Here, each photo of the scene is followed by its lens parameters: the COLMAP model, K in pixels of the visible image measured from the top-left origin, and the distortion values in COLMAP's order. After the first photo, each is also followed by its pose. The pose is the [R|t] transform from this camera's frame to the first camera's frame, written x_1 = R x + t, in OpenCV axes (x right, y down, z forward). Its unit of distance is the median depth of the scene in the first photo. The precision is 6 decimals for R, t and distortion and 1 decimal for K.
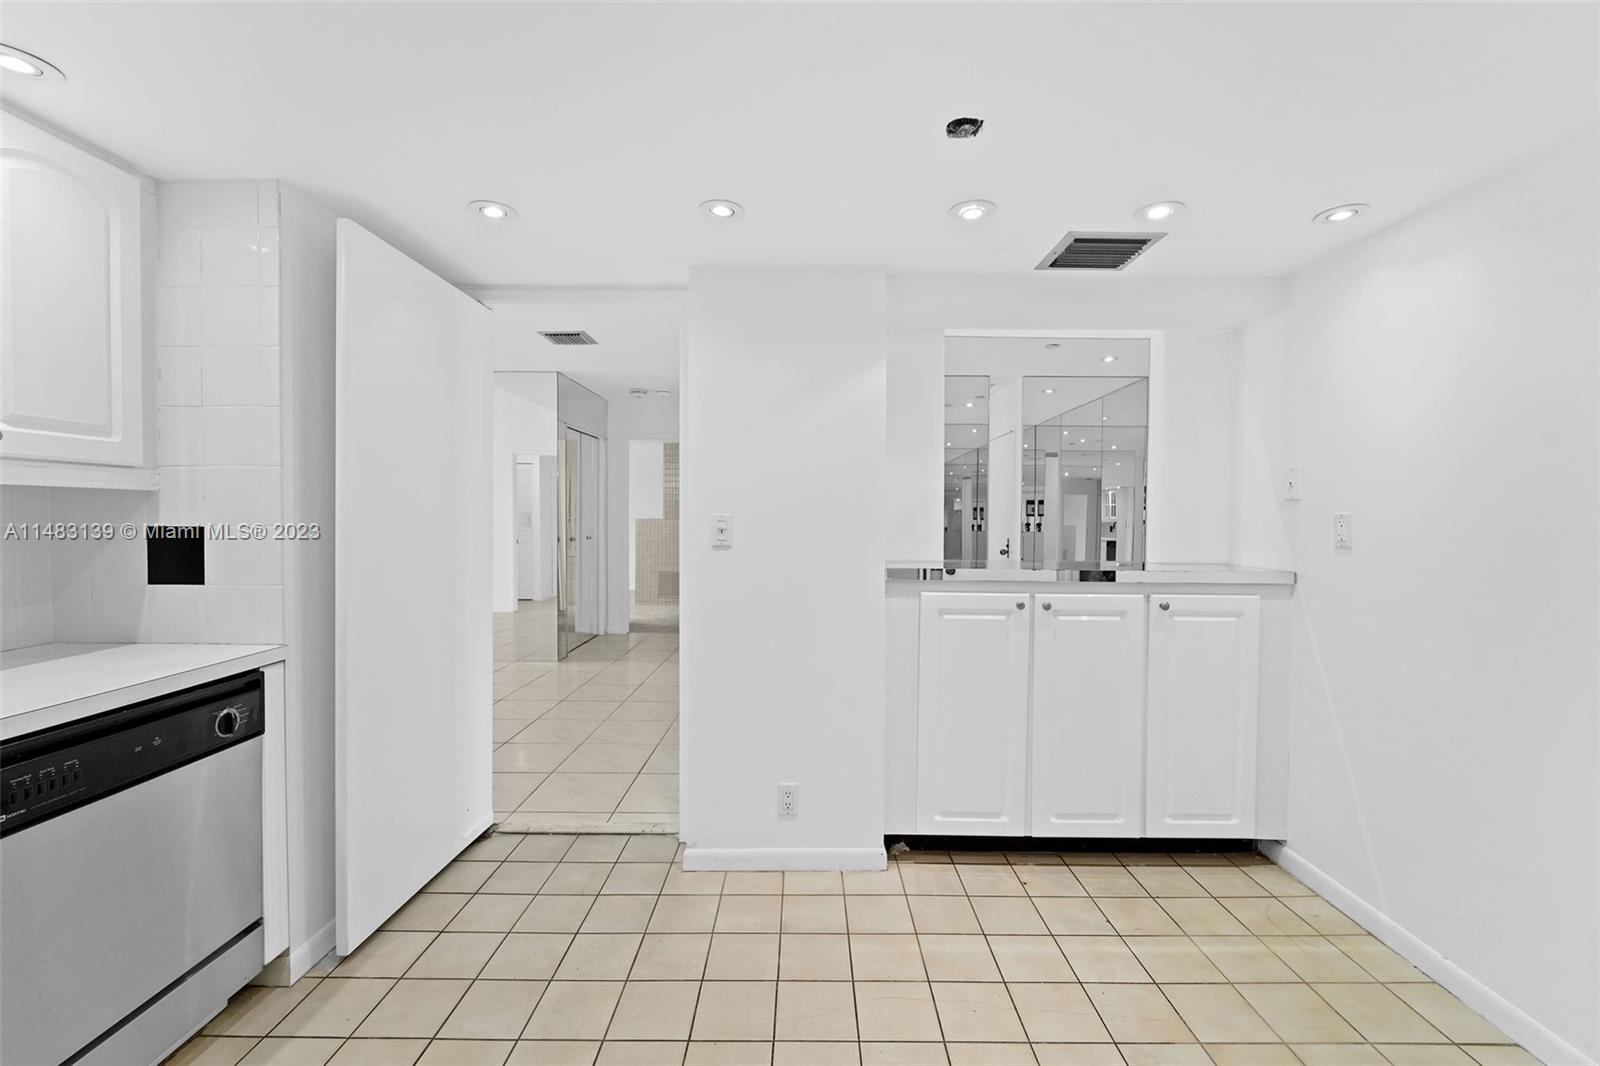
lens RADIAL K [[651.9, 0, 806.3], [0, 651.9, 529.7], [0, 0, 1]] dist [-0.010383, 0.000920]
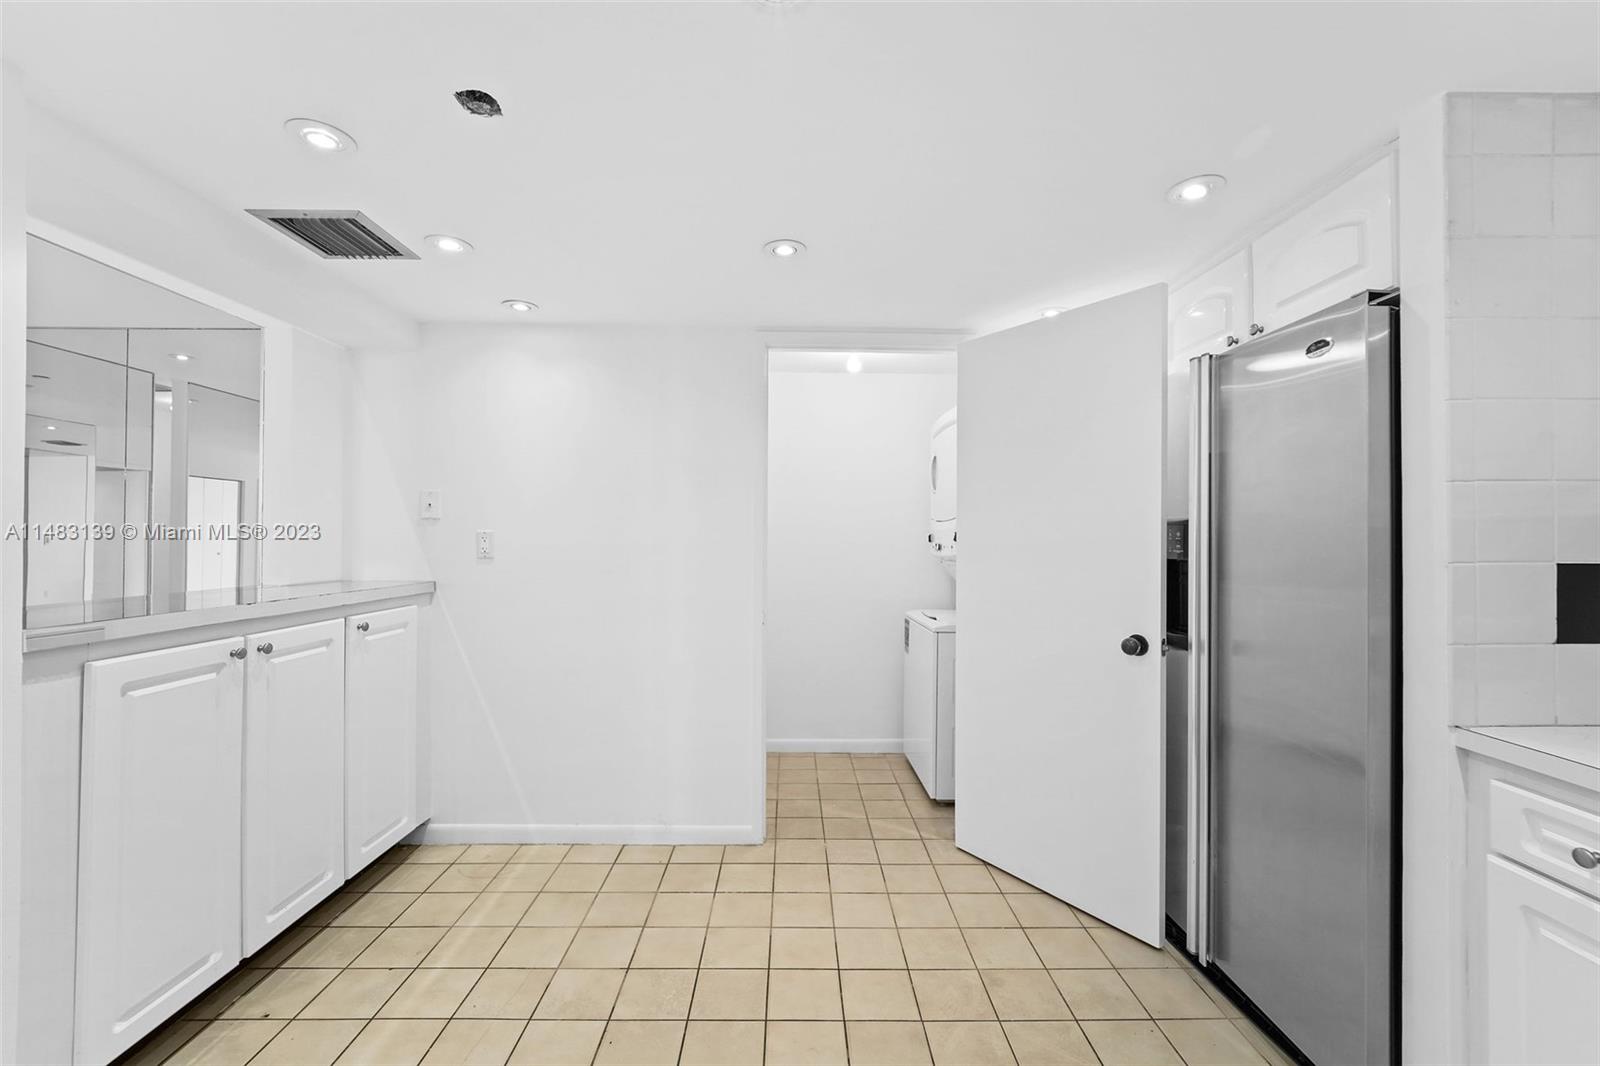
lens RADIAL K [[651.9, 0, 800.6], [0, 651.9, 531.2], [0, 0, 1]] dist [-0.010383, 0.000920]
pose [[-0.009016, 0.001840, 0.999958, -0.412251], [0.017065, 0.999853, -0.001686, -0.010850], [-0.999814, 0.017049, -0.009046, 0.360162]]
